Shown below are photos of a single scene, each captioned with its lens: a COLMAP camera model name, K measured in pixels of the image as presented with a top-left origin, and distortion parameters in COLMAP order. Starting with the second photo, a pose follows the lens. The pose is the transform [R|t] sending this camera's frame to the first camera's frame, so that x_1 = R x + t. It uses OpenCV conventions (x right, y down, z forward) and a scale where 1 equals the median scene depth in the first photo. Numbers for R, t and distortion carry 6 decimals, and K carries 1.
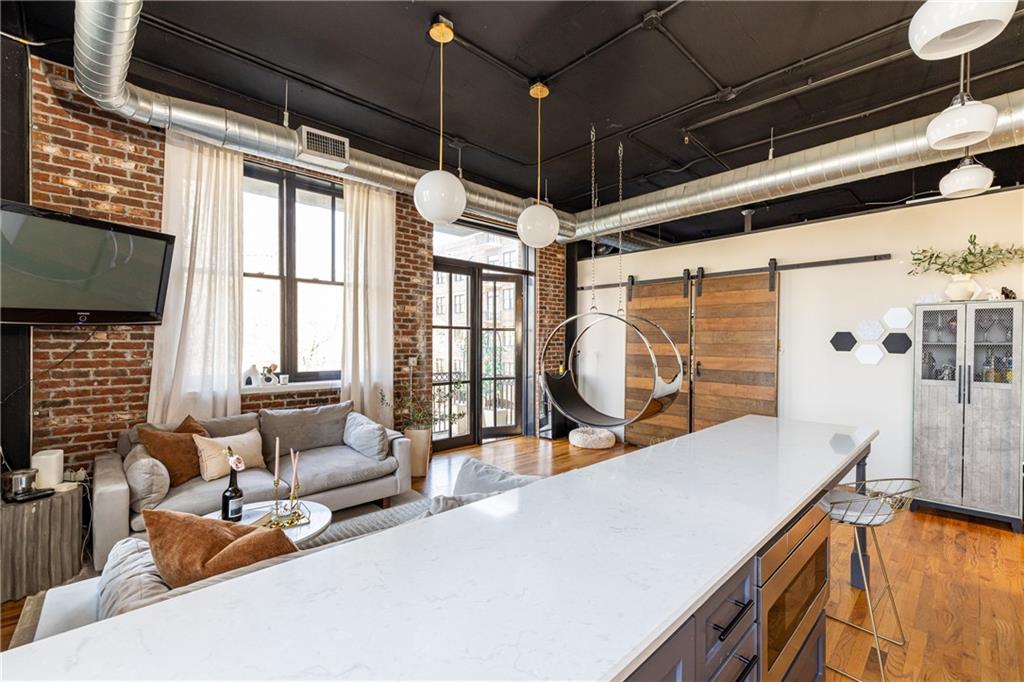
lens RADIAL K [[436.5, 0, 518.9], [0, 436.5, 344.8], [0, 0, 1]] dist [0.003333, -0.000037]
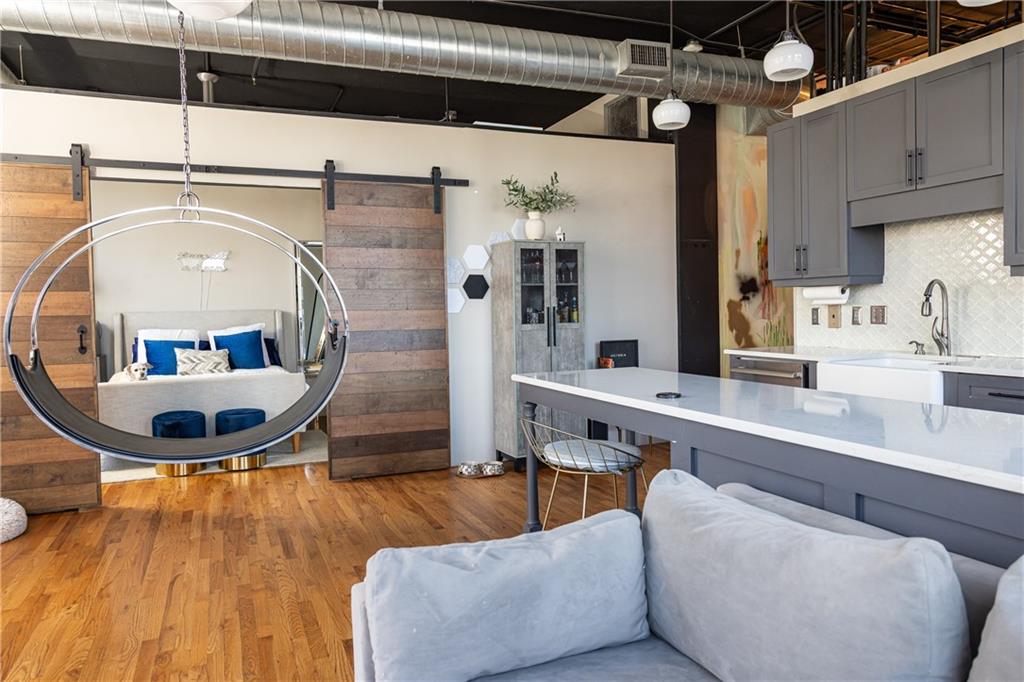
lens RADIAL K [[698.7, 0, 518.6], [0, 698.7, 330.1], [0, 0, 1]] dist [-0.000814, -0.000553]
pose [[0.352642, -0.040519, 0.934881, -0.384039], [0.028583, 0.999062, 0.032519, 0.038897], [-0.935322, 0.015254, 0.353469, 0.437065]]
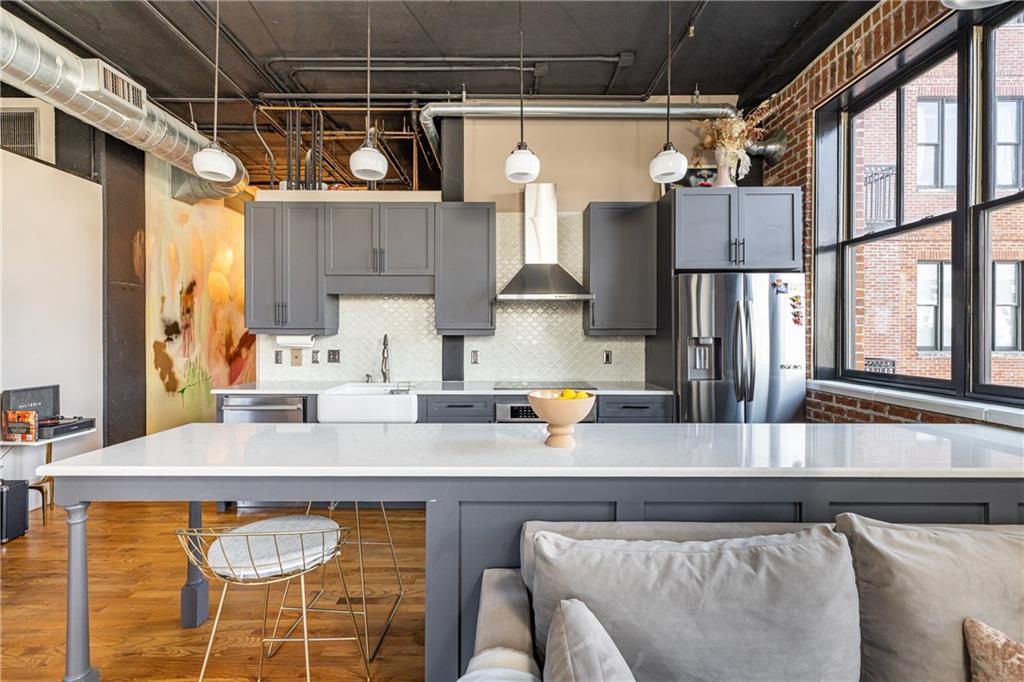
lens RADIAL K [[436.5, 0, 506.2], [0, 436.5, 335.0], [0, 0, 1]] dist [0.003333, -0.000037]
pose [[-0.717806, -0.005858, 0.696219, -0.126098], [0.000179, 0.999963, 0.008598, 0.011611], [-0.696243, 0.006297, -0.717778, 0.722775]]
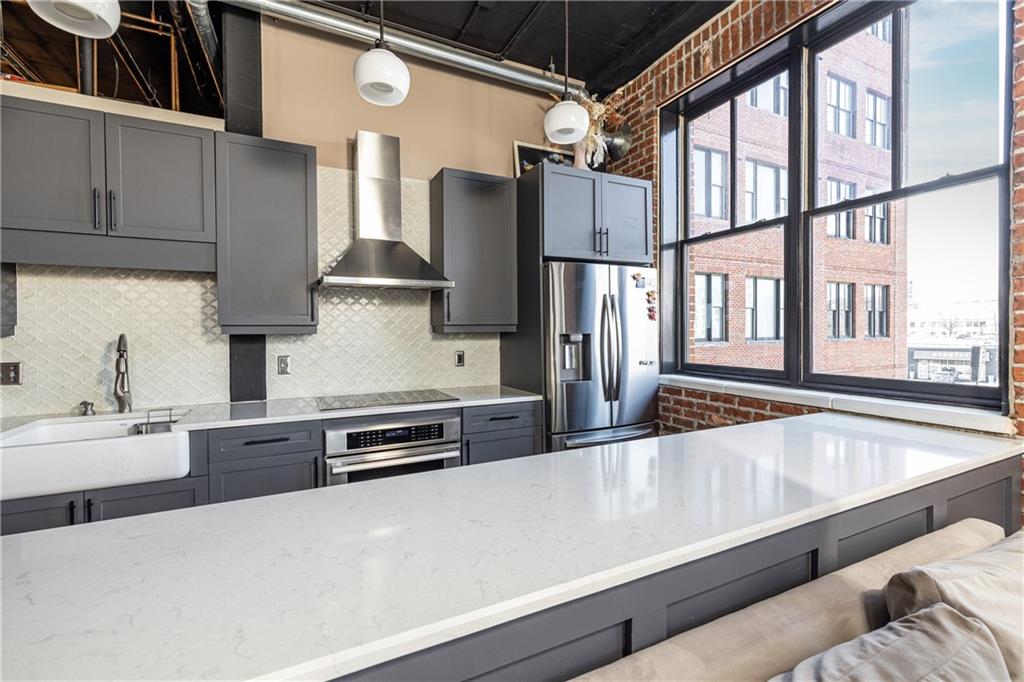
lens RADIAL K [[436.5, 0, 500.8], [0, 436.5, 334.9], [0, 0, 1]] dist [0.003333, -0.000037]
pose [[-0.947387, -0.000041, 0.320092, 0.051634], [0.005423, 0.999854, 0.016180, 0.012132], [-0.320046, 0.017065, -0.947248, 0.618113]]
